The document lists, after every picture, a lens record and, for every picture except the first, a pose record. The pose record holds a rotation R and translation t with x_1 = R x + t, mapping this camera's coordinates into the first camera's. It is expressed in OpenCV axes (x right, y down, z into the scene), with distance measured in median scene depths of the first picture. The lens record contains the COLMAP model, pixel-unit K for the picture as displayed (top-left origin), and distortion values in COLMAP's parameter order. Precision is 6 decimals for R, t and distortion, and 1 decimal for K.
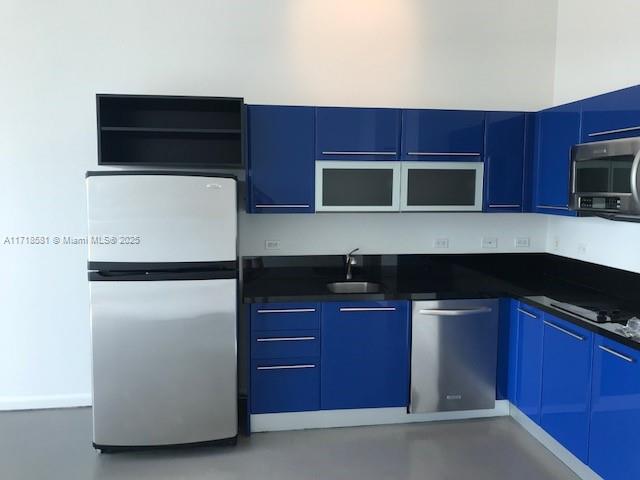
lens RADIAL K [[515.0, 0, 320.0], [0, 515.0, 240.0], [0, 0, 1]] dist [-0.010668, 0.000509]
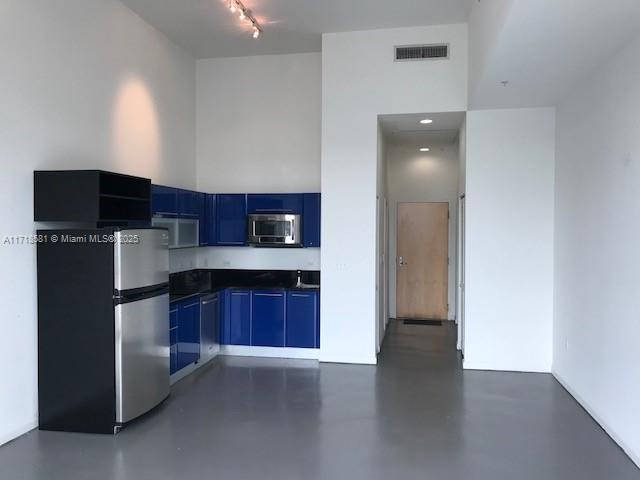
lens RADIAL K [[515.0, 0, 320.0], [0, 515.0, 240.0], [0, 0, 1]] dist [-0.010668, 0.000509]
pose [[0.317583, -0.024551, 0.947913, -1.292082], [0.089946, 0.995937, -0.004340, -0.032828], [-0.943955, 0.086640, 0.318501, 0.020320]]
